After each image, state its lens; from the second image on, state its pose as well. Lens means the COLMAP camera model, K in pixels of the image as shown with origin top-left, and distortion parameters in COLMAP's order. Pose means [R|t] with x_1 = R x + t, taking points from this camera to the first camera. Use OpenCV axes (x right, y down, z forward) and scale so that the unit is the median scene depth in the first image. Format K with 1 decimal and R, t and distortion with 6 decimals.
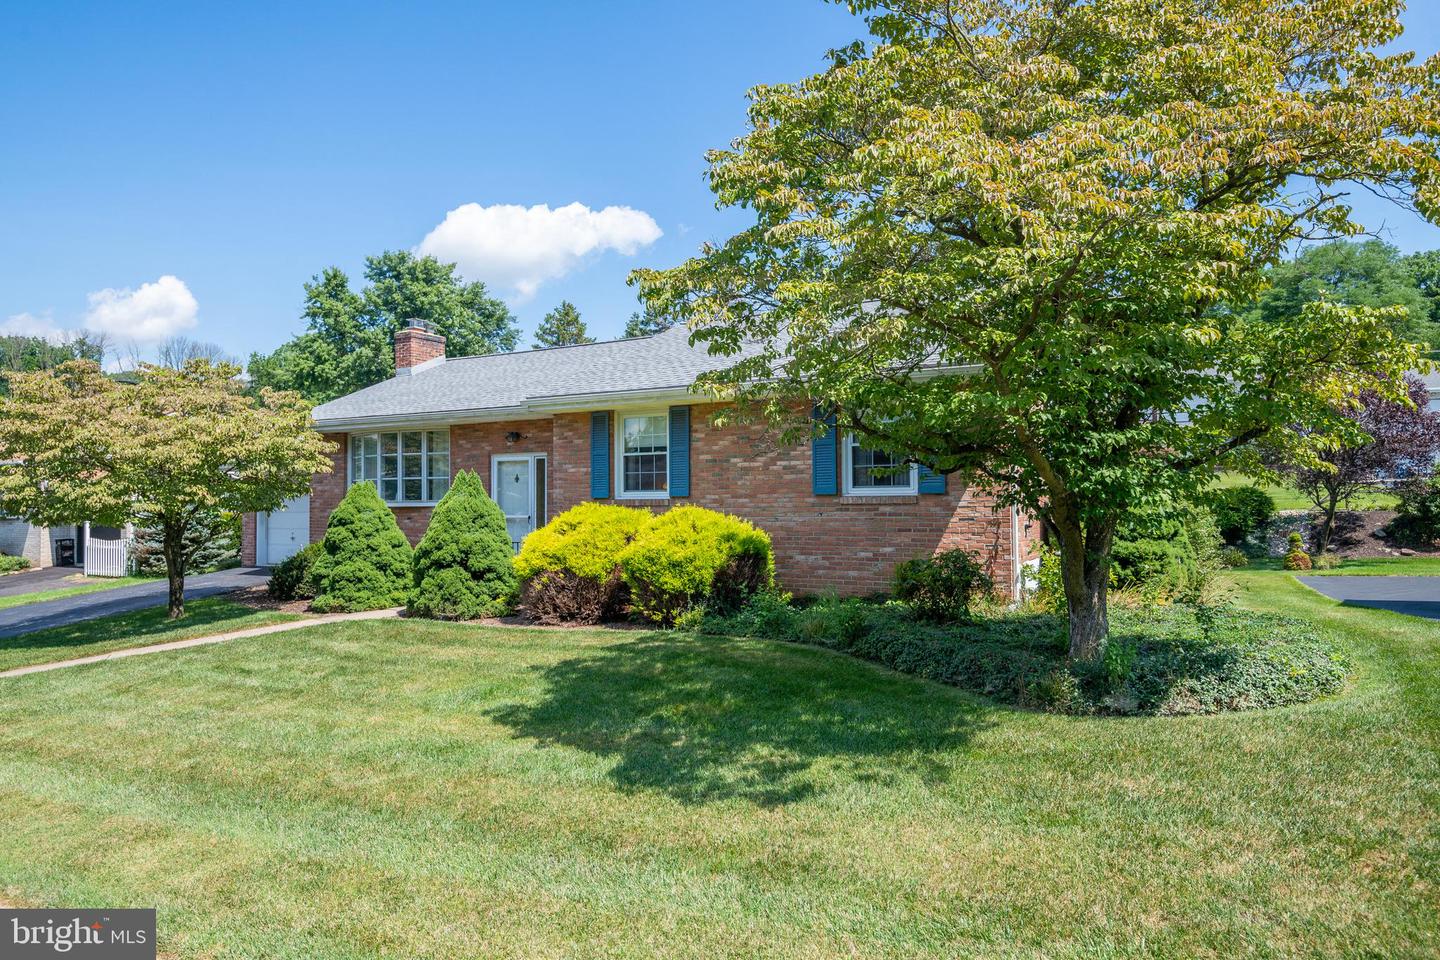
lens RADIAL K [[890.5, 0, 735.9], [0, 890.5, 484.0], [0, 0, 1]] dist [0.024729, -0.023961]
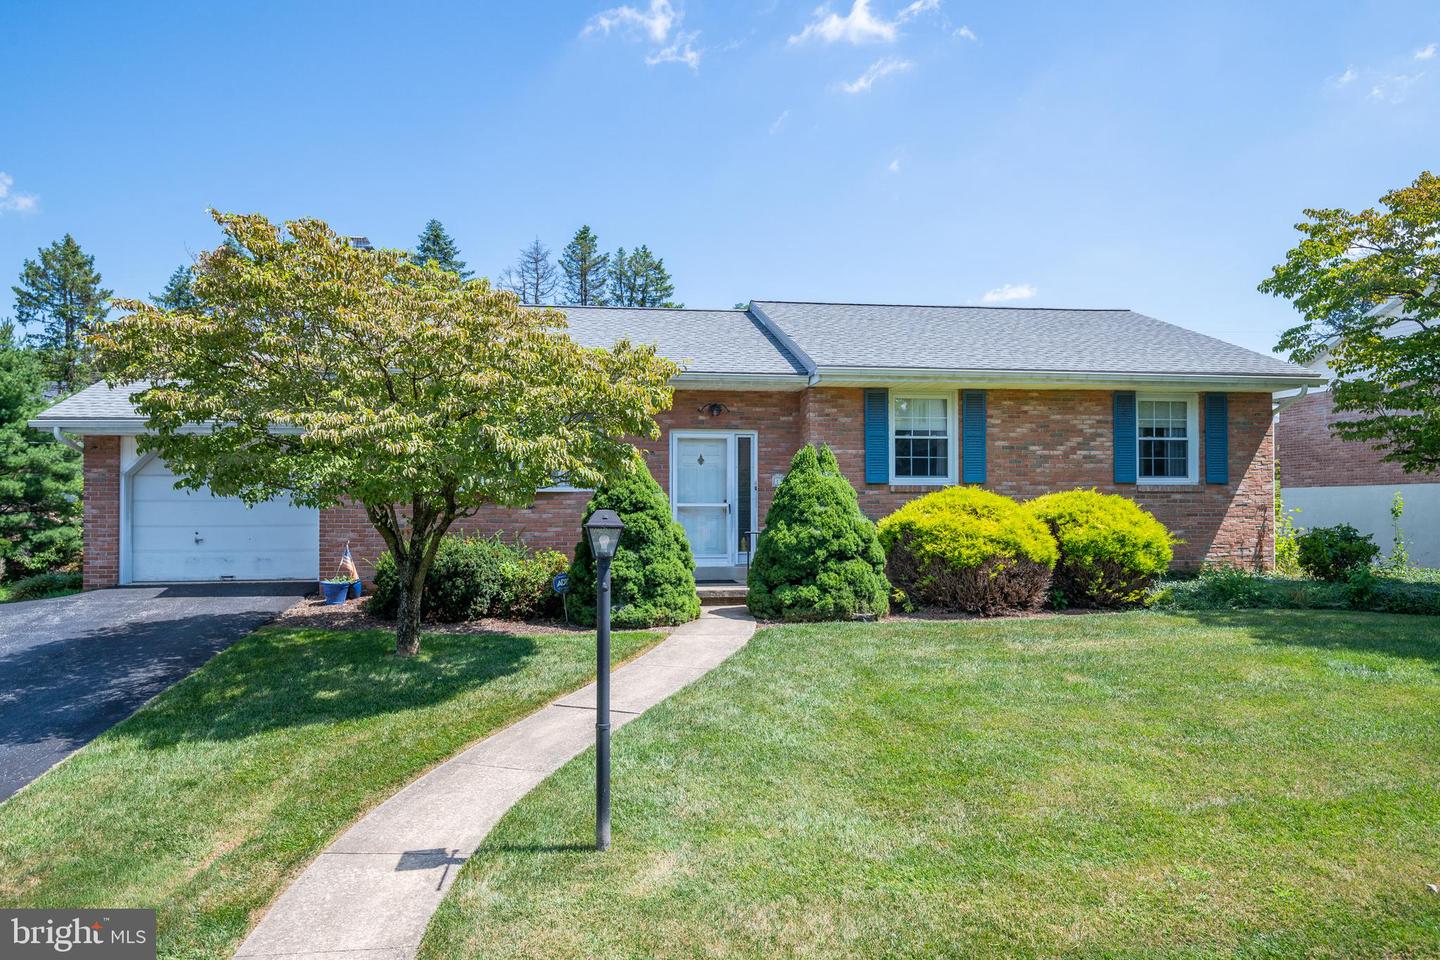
lens RADIAL K [[885.5, 0, 705.2], [0, 885.5, 501.8], [0, 0, 1]] dist [0.021370, -0.026496]
pose [[0.806942, 0.013637, 0.590474, -0.885955], [-0.016316, 0.999867, -0.000794, 0.041030], [-0.590406, -0.008994, 0.807056, 0.394024]]
